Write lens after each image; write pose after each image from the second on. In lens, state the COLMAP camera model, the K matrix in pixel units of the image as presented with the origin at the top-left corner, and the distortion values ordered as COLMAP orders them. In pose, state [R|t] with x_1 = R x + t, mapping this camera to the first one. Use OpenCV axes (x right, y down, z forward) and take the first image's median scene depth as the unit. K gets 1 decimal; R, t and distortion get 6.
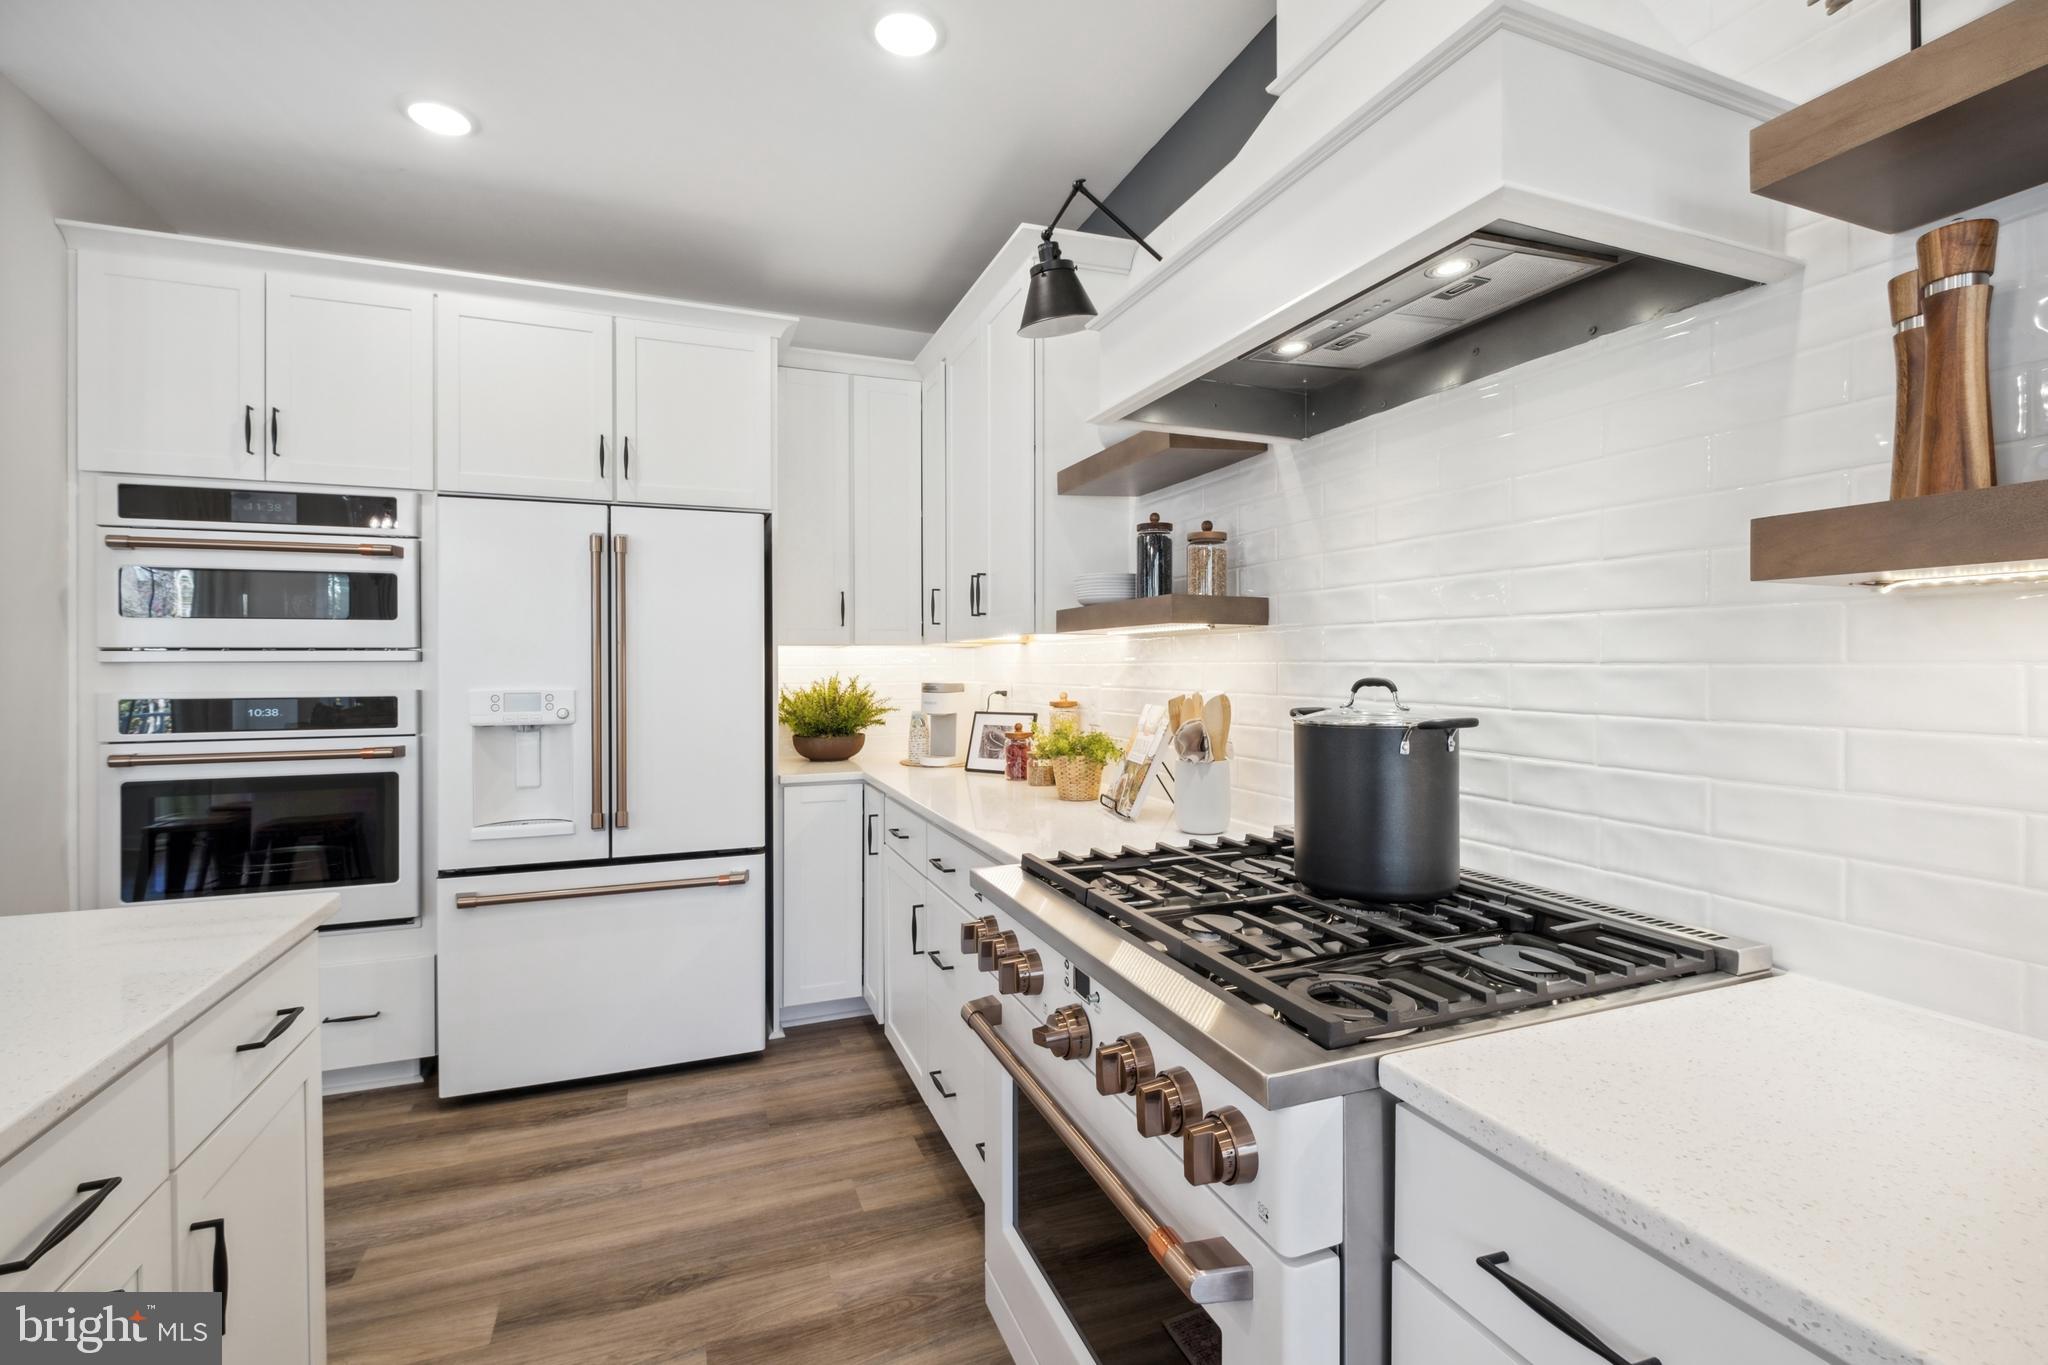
lens RADIAL K [[906.8, 0, 1033.1], [0, 906.8, 667.9], [0, 0, 1]] dist [0.000722, -0.000848]
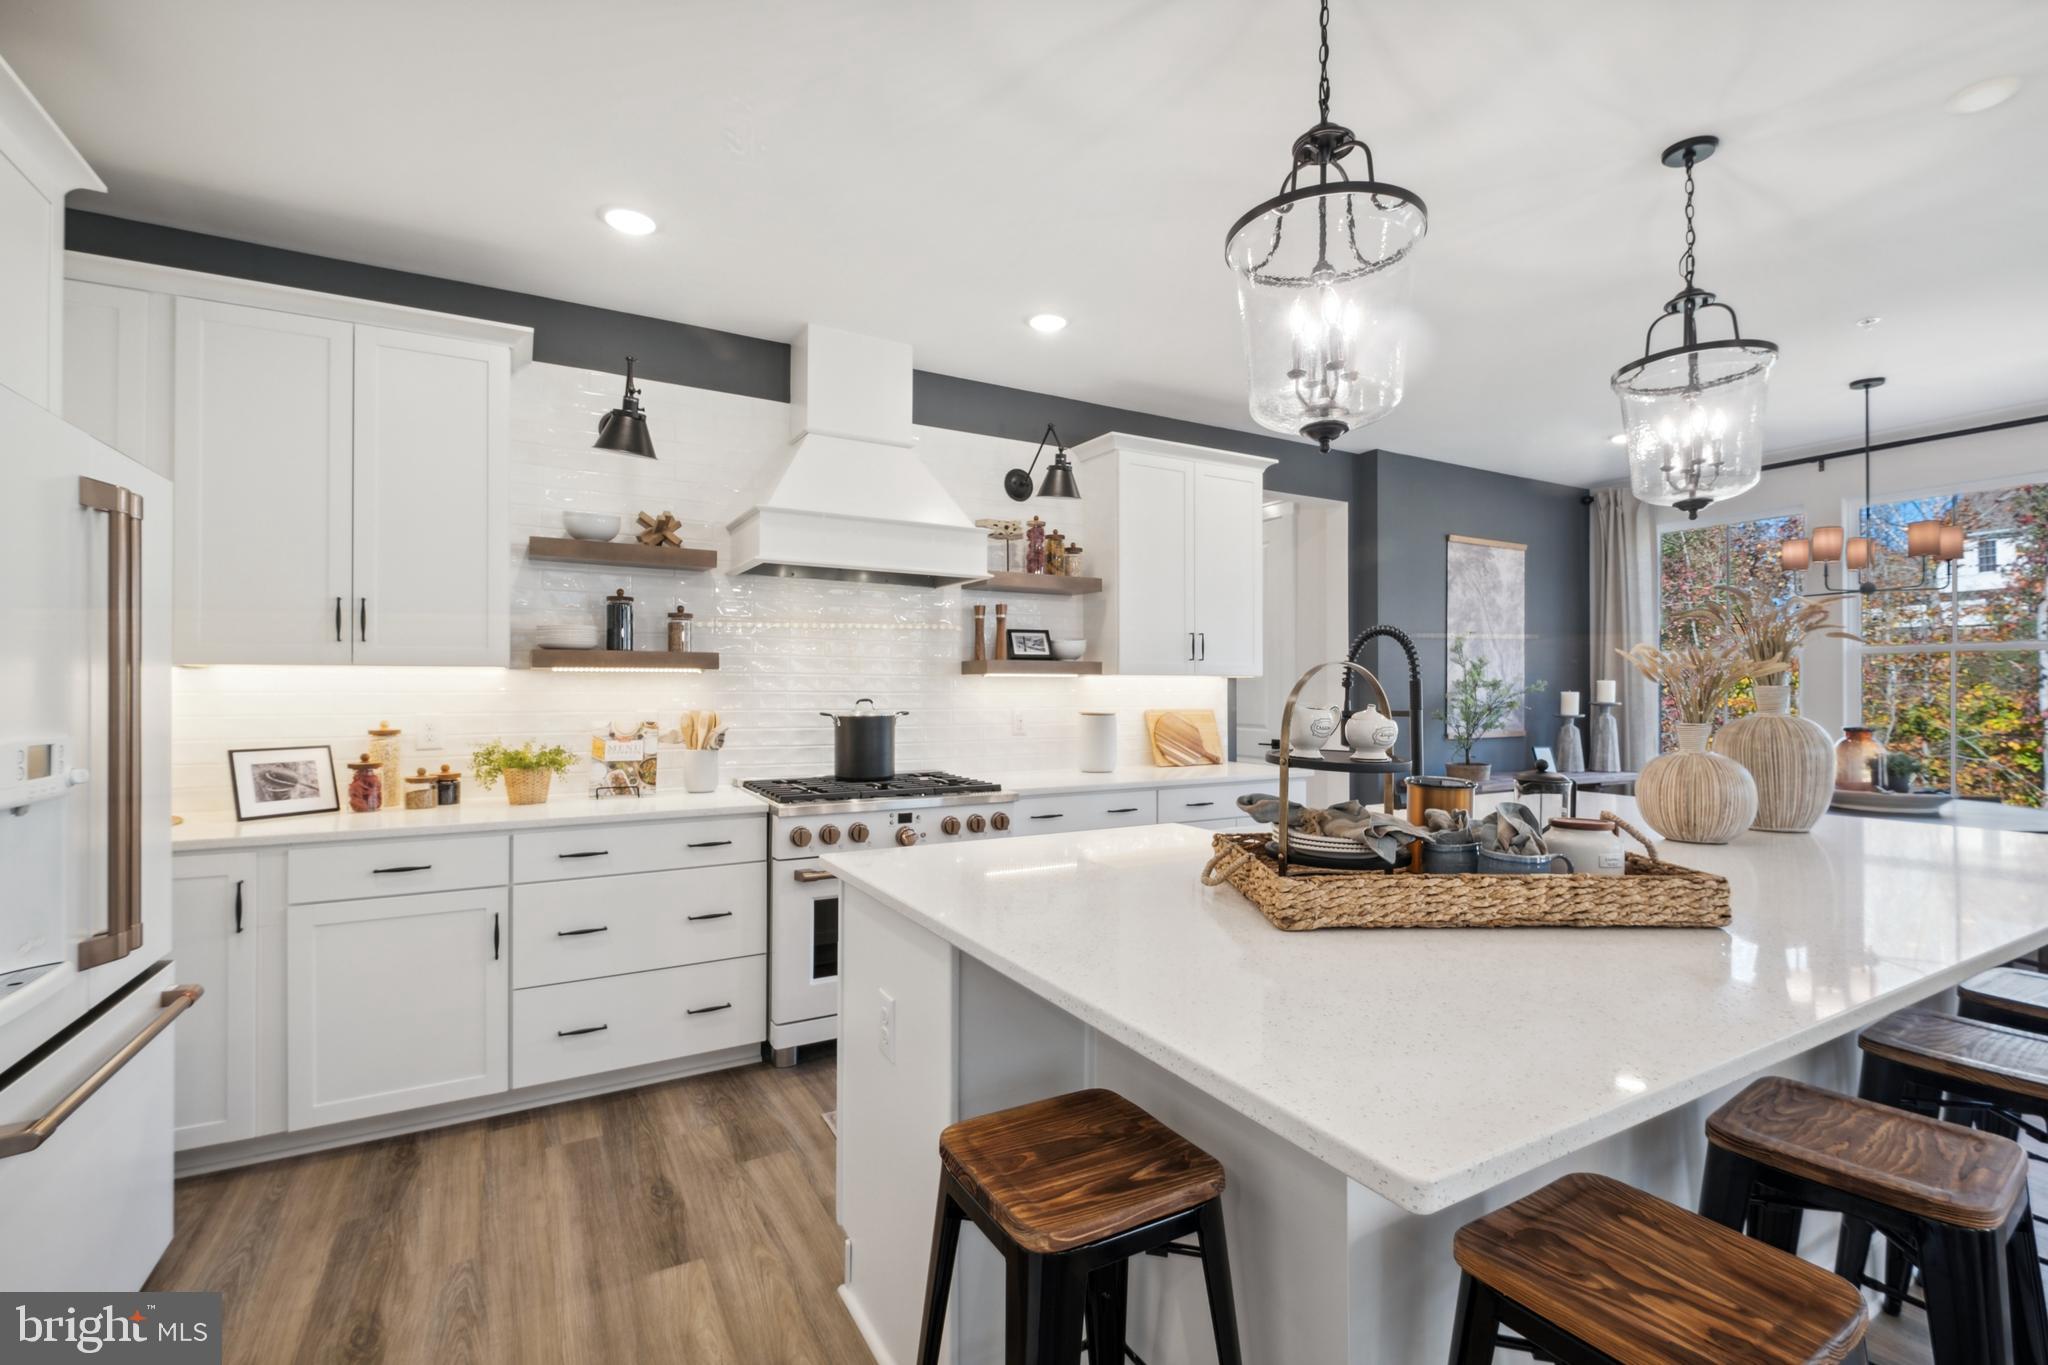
lens RADIAL K [[906.8, 0, 1033.1], [0, 906.8, 667.9], [0, 0, 1]] dist [0.000722, -0.000848]
pose [[-0.137752, 0.026661, 0.990108, -1.240446], [0.003175, 0.999644, -0.026476, -0.003404], [-0.990462, -0.000504, -0.137787, 0.483501]]
